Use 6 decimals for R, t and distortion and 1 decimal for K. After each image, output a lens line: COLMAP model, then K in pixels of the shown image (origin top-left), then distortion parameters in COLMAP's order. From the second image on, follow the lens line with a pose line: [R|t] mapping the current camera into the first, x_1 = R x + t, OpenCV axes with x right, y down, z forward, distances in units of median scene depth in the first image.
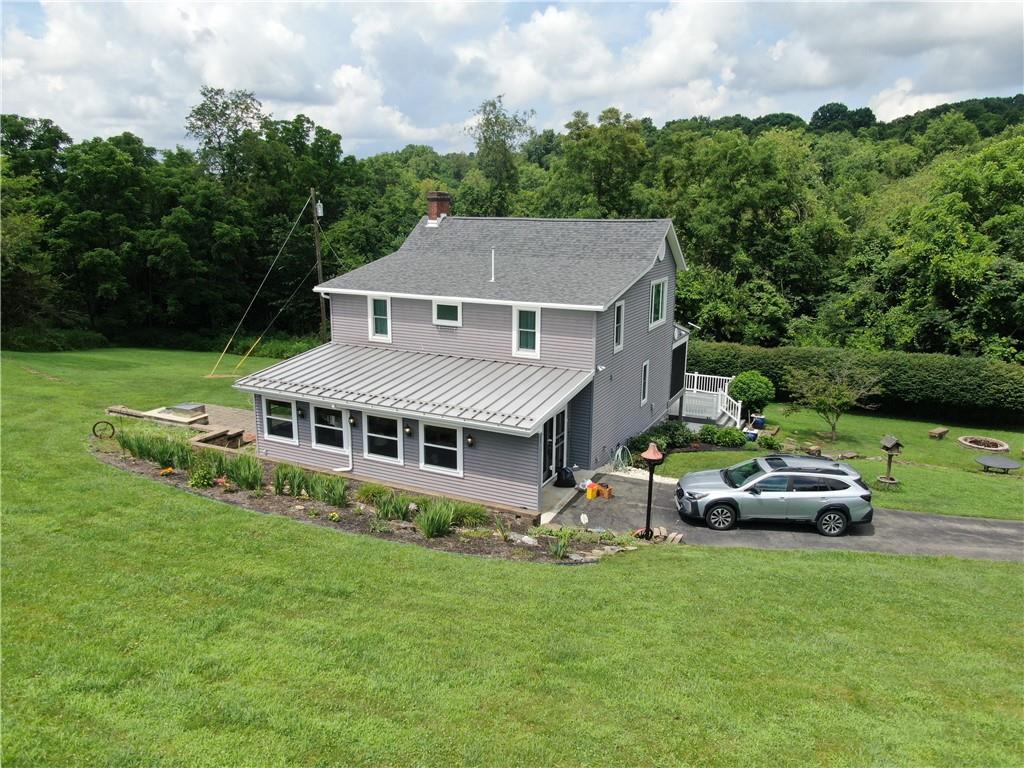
lens RADIAL K [[729.9, 0, 515.0], [0, 729.9, 382.7], [0, 0, 1]] dist [-0.007831, -0.001314]
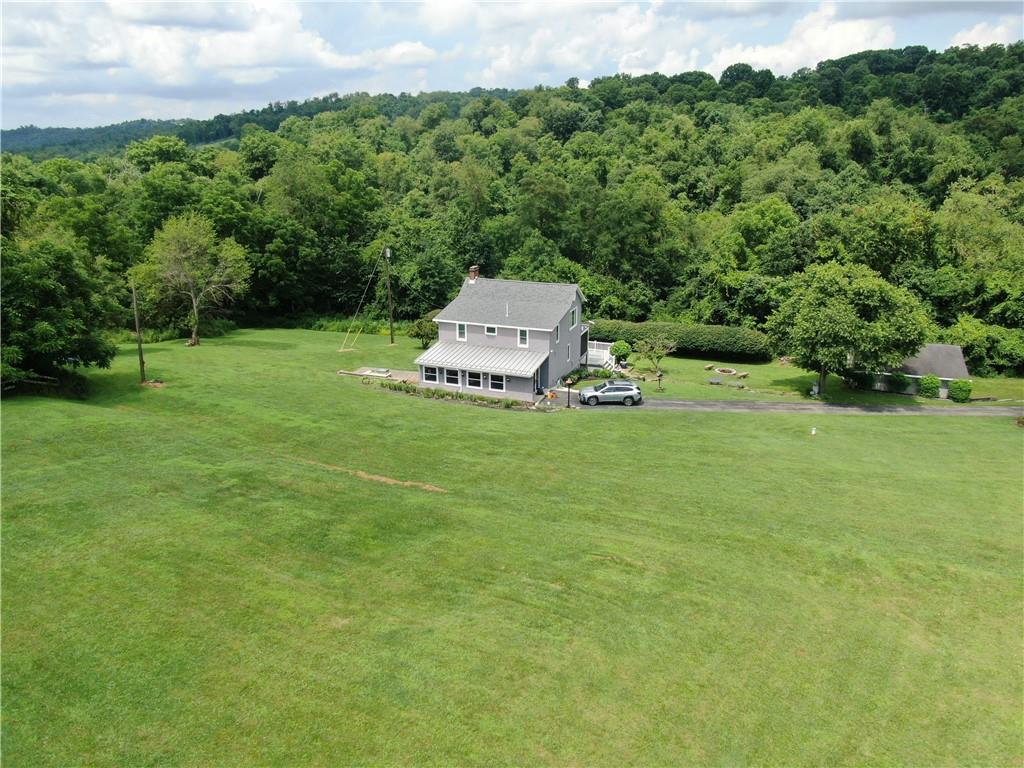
lens RADIAL K [[729.9, 0, 511.4], [0, 729.9, 382.3], [0, 0, 1]] dist [-0.007831, -0.001314]
pose [[0.996099, -0.038538, 0.079385, -0.153221], [0.031297, 0.995403, 0.090517, -0.094674], [-0.082509, -0.087680, 0.992726, -1.034466]]
